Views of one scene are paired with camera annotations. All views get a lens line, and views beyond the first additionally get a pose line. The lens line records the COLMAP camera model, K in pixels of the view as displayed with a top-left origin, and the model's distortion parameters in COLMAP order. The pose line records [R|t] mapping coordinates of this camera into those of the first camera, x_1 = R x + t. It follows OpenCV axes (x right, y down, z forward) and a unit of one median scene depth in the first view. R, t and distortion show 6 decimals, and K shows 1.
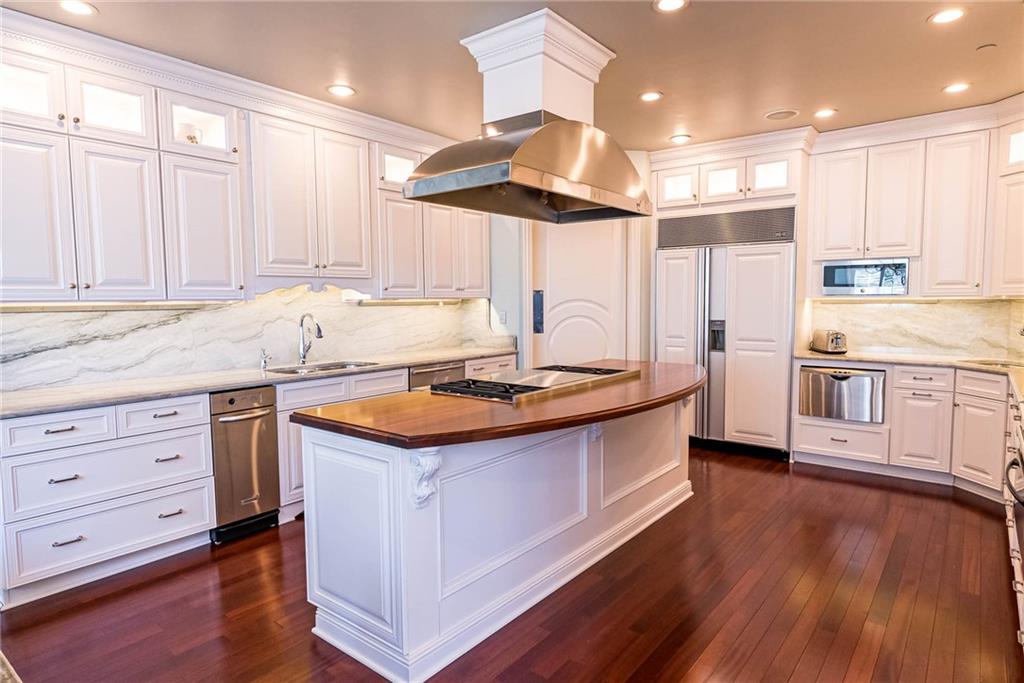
lens RADIAL K [[588.6, 0, 512.3], [0, 588.6, 340.6], [0, 0, 1]] dist [-0.001371, -0.000015]
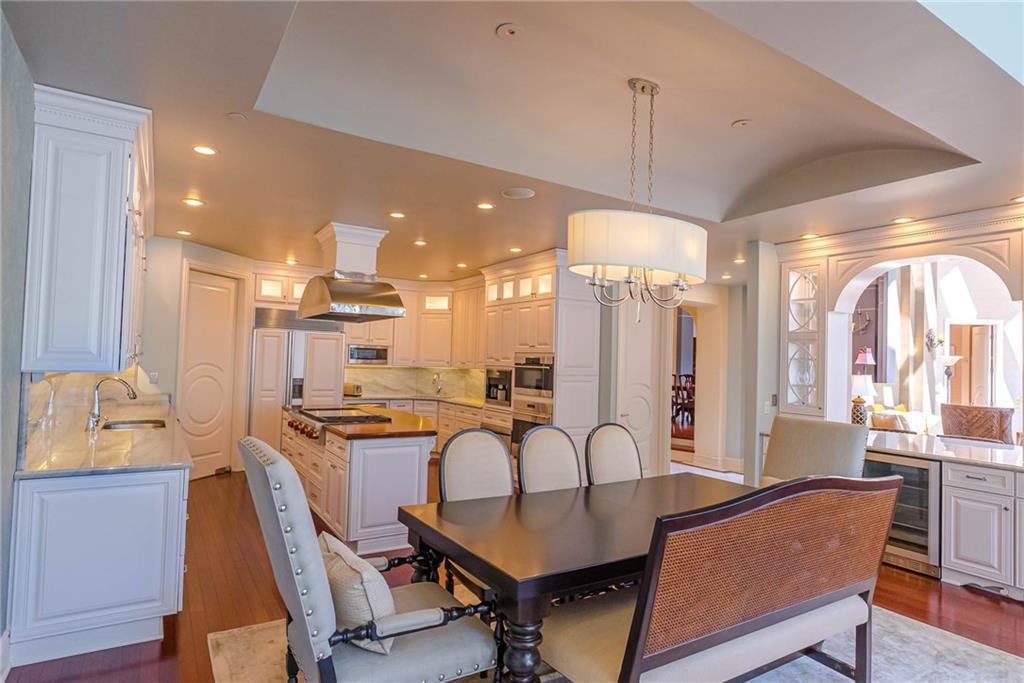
lens RADIAL K [[555.8, 0, 511.3], [0, 555.8, 344.3], [0, 0, 1]] dist [0.002548, 0.000073]
pose [[0.330071, 0.046313, 0.942819, -0.917141], [0.037293, 0.997376, -0.062048, -0.013522], [-0.943219, 0.055641, 0.327478, -0.013161]]
